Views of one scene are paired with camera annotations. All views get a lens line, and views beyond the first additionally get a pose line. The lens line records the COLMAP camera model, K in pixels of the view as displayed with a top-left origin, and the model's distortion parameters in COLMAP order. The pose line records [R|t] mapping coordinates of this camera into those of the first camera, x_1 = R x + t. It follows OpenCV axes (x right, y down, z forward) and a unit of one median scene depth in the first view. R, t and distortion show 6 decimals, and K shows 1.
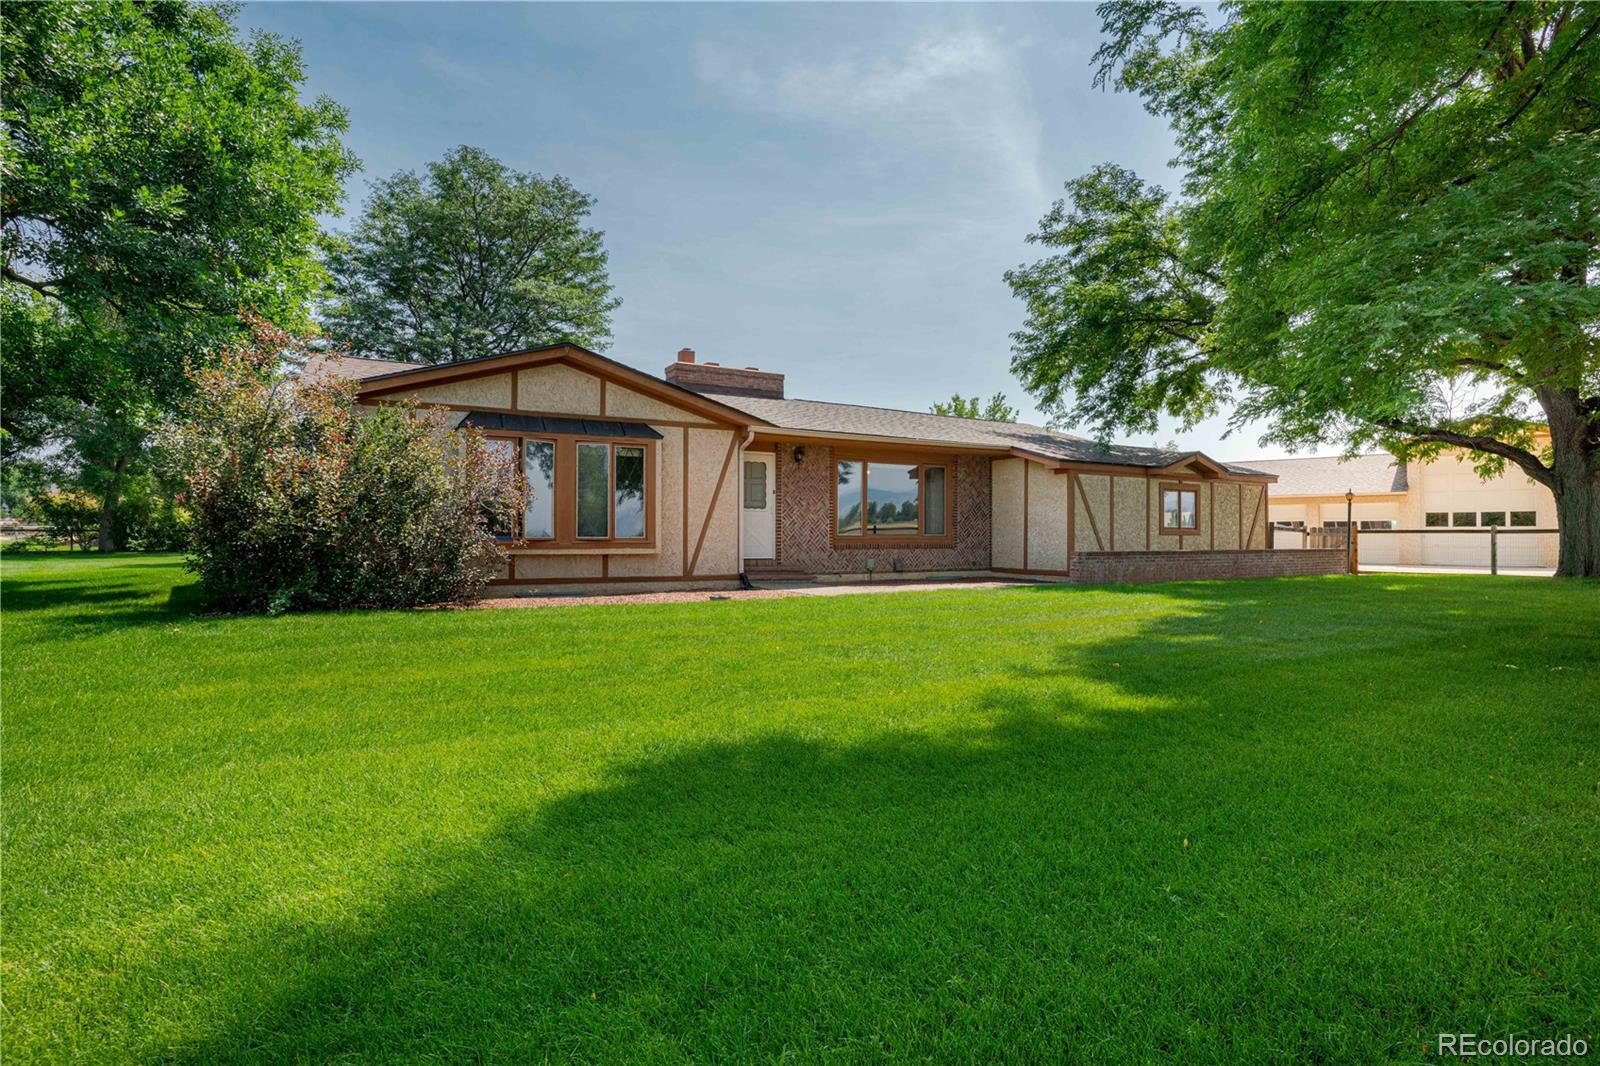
lens RADIAL K [[790.1, 0, 791.9], [0, 790.1, 525.9], [0, 0, 1]] dist [-0.078865, 0.032948]
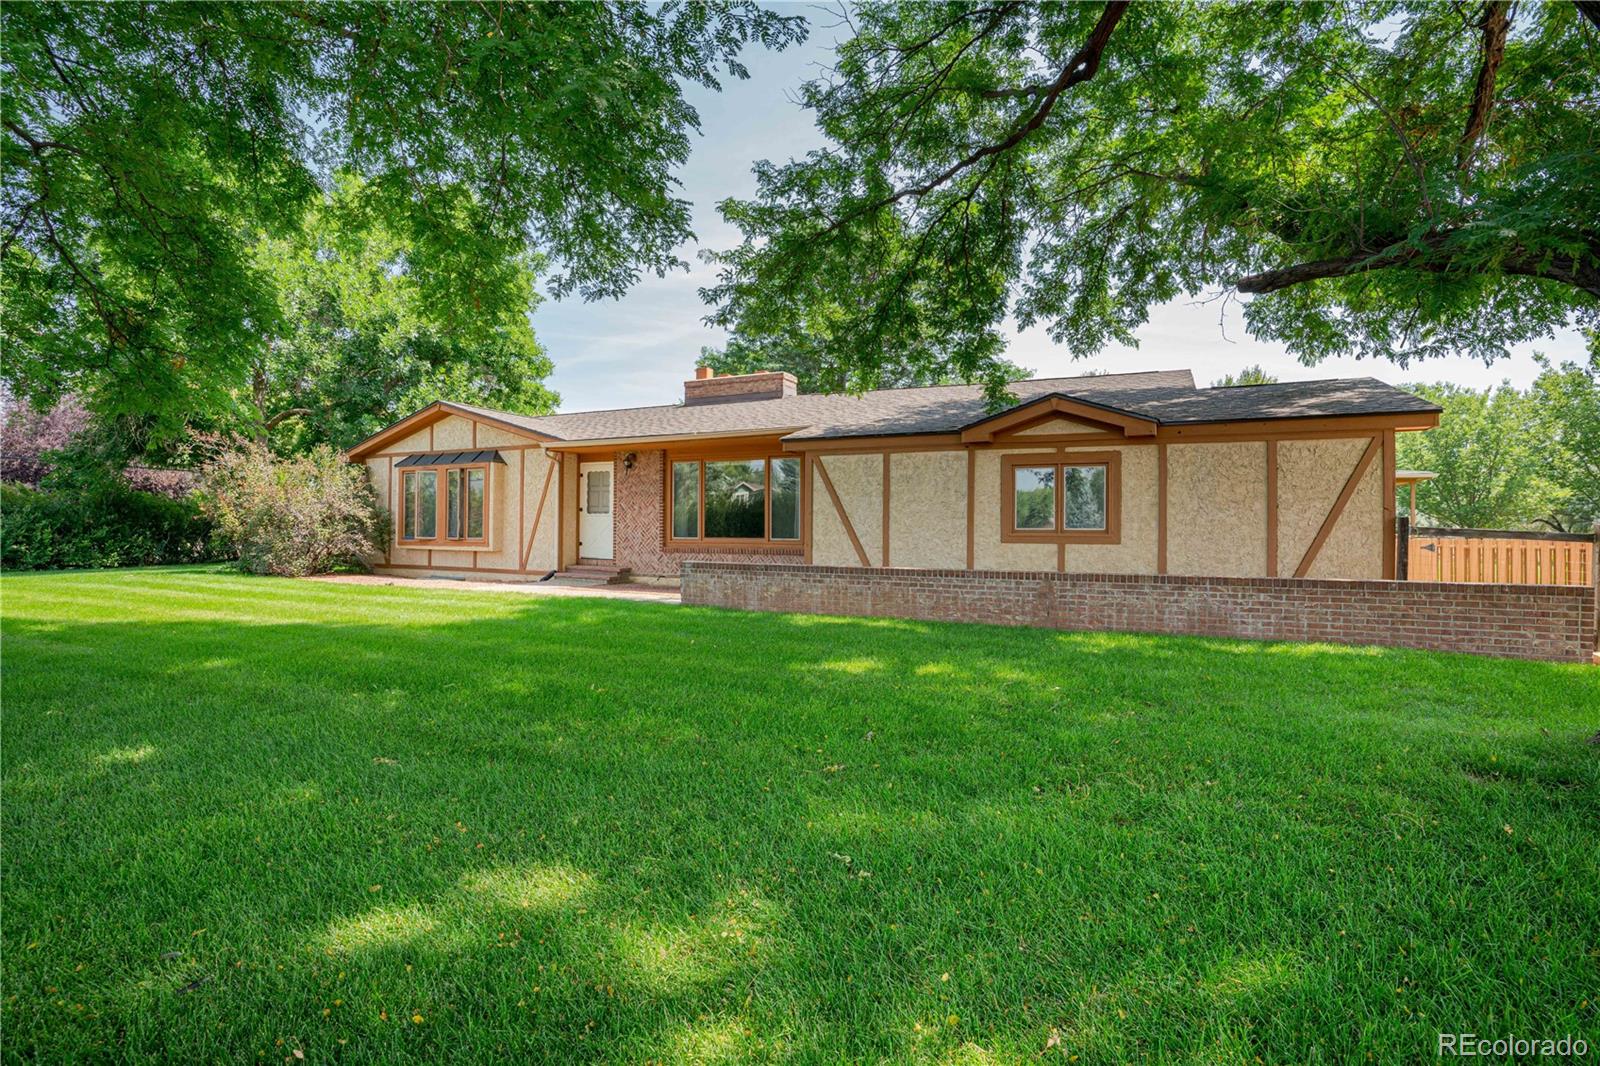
lens RADIAL K [[790.1, 0, 791.9], [0, 790.1, 525.9], [0, 0, 1]] dist [-0.078865, 0.032948]
pose [[0.548996, -0.005832, -0.835805, 1.013255], [0.000311, 0.999977, -0.006773, 0.002442], [0.835825, 0.003458, 0.548985, 0.615416]]
